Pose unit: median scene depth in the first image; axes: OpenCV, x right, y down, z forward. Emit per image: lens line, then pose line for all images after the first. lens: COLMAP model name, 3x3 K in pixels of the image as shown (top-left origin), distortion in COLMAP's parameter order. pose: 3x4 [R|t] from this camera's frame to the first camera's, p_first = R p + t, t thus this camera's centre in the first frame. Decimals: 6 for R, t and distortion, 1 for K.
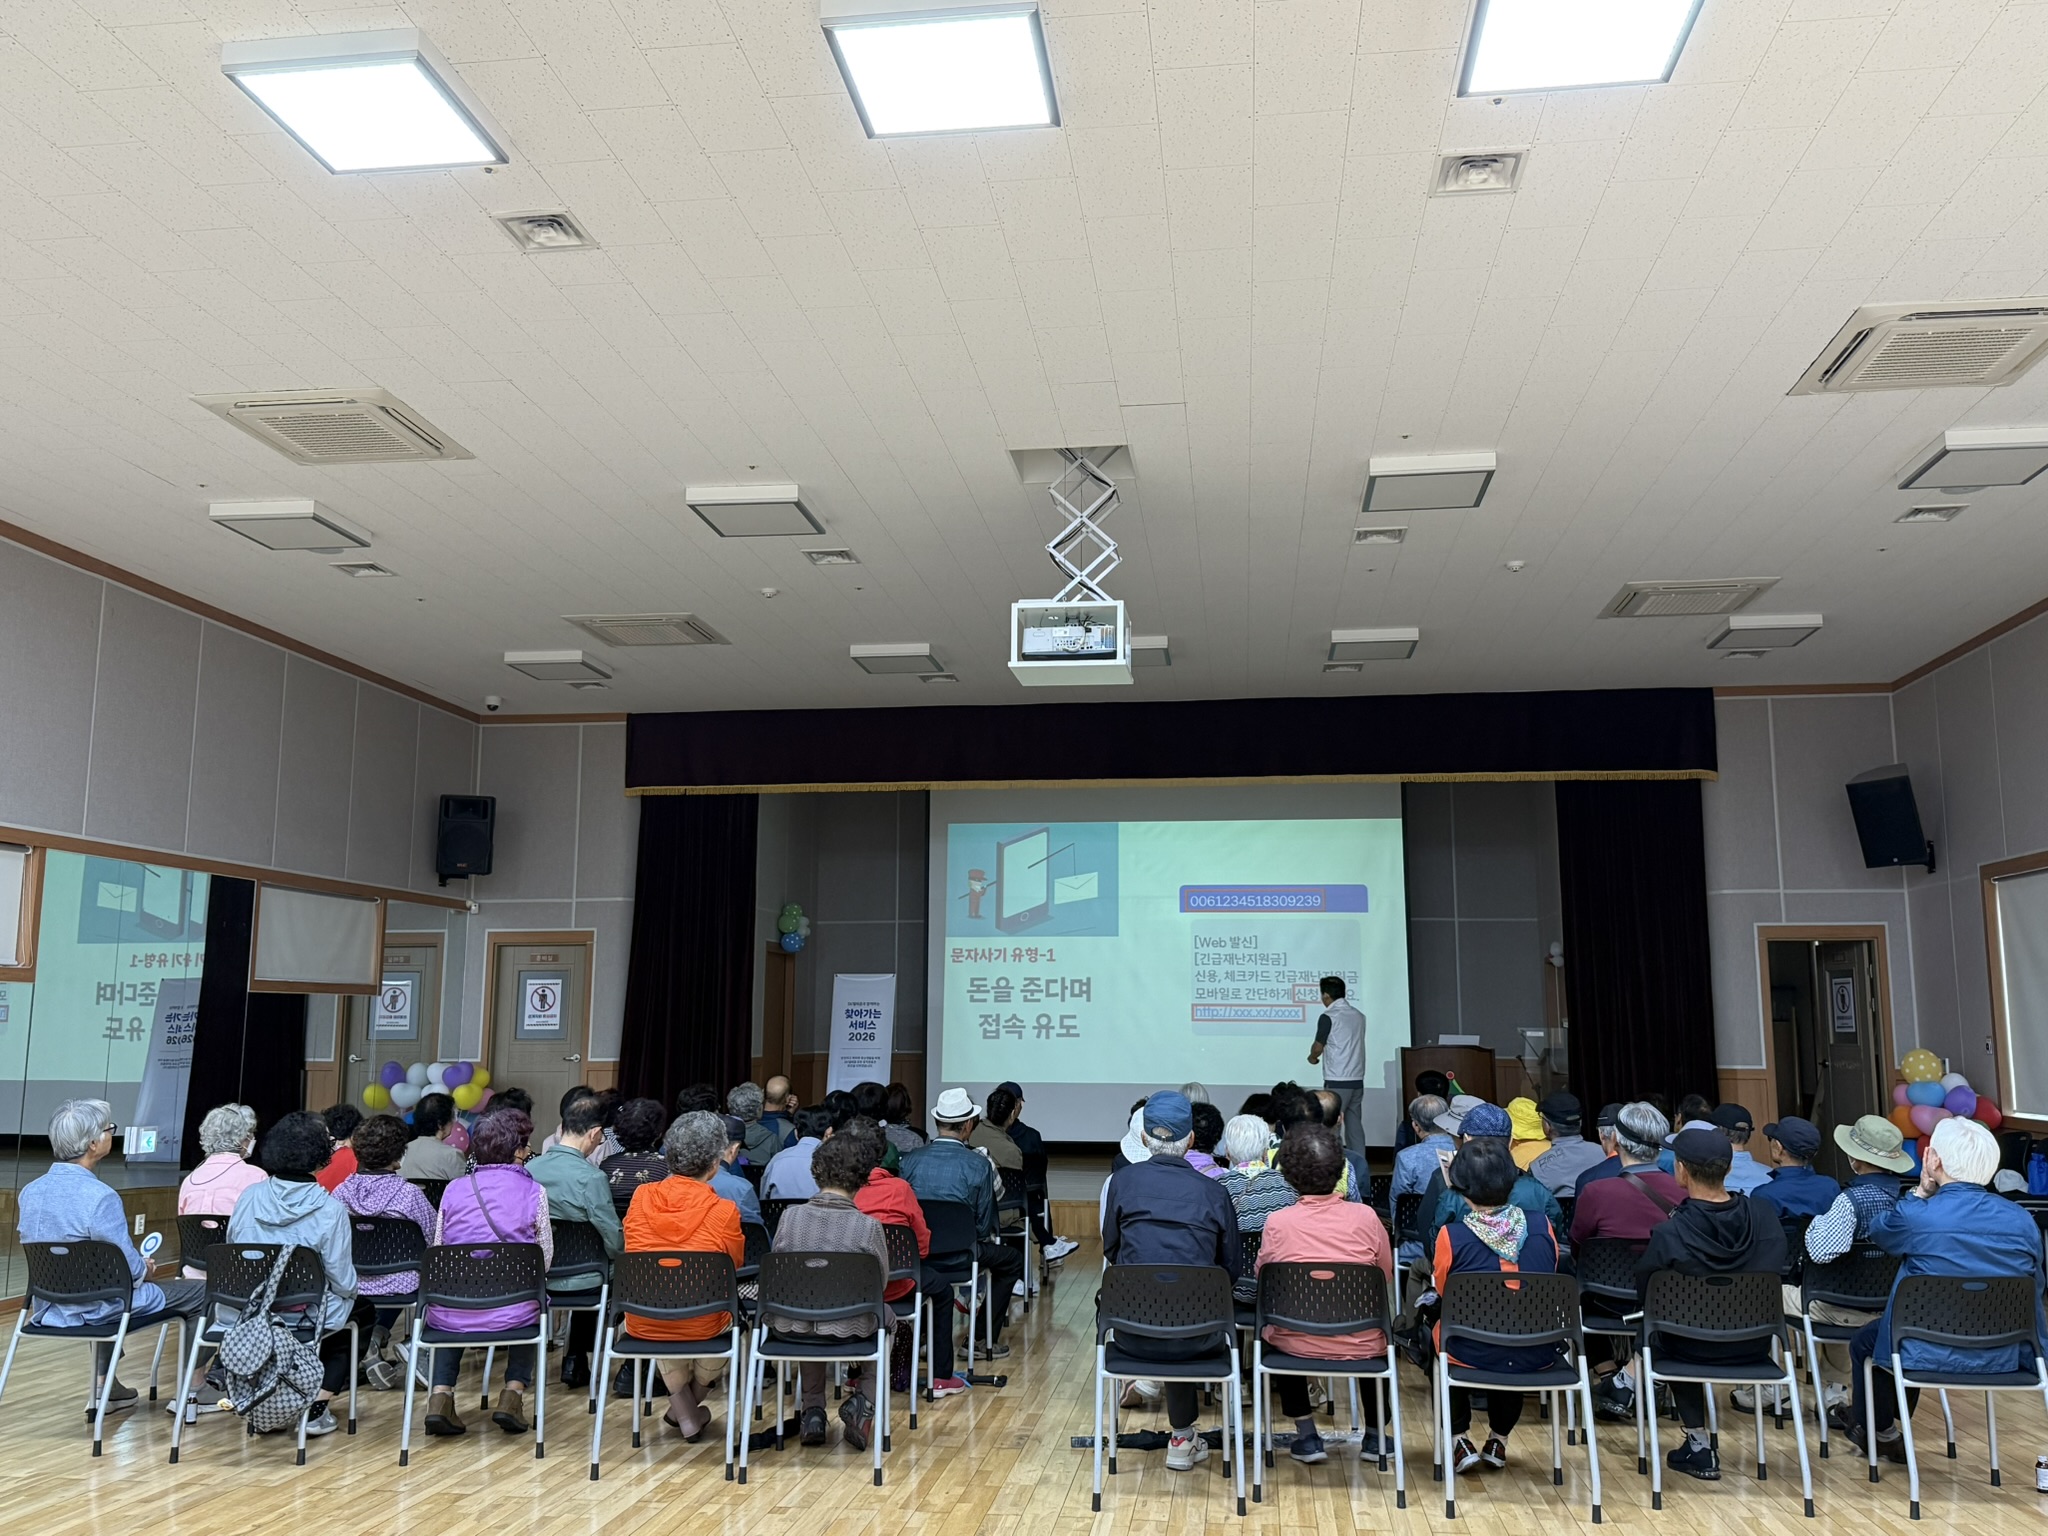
lens RADIAL K [[1698.3, 0, 1031.5], [0, 1698.3, 767.1], [0, 0, 1]] dist [0.088349, -0.131814]
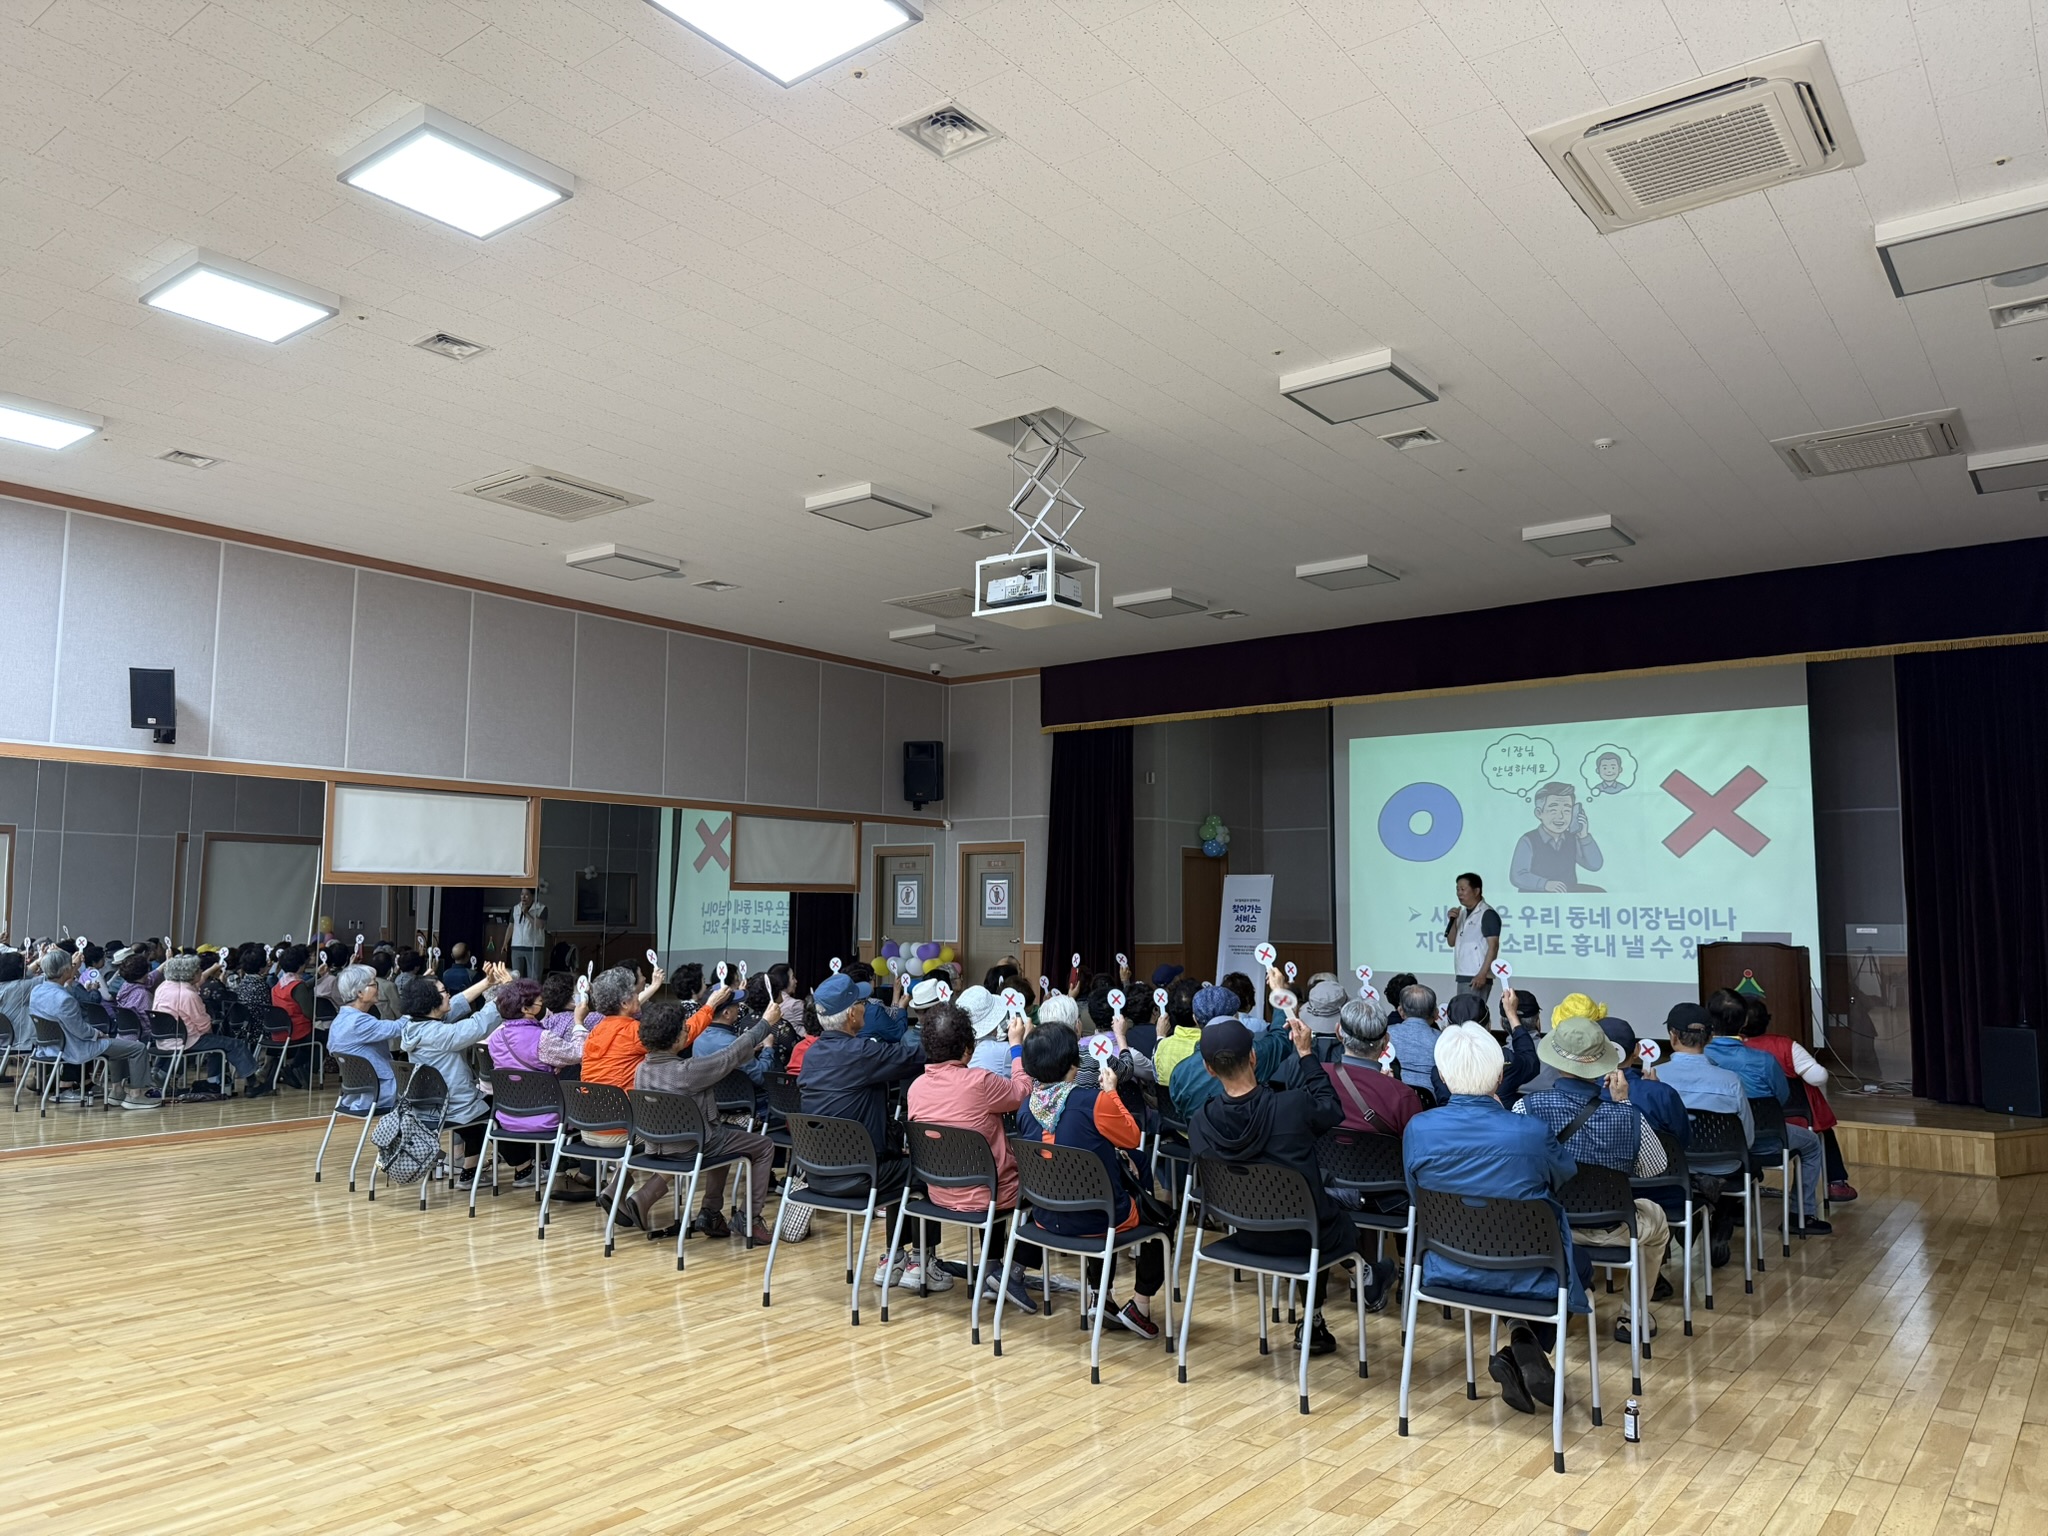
lens RADIAL K [[1450.9, 0, 1017.1], [0, 1450.9, 782.7], [0, 0, 1]] dist [0.055450, -0.049299]
pose [[0.860786, -0.043150, -0.507135, 0.324404], [0.073100, 0.996551, 0.039285, 0.011561], [0.503690, -0.070887, 0.860971, 0.090299]]
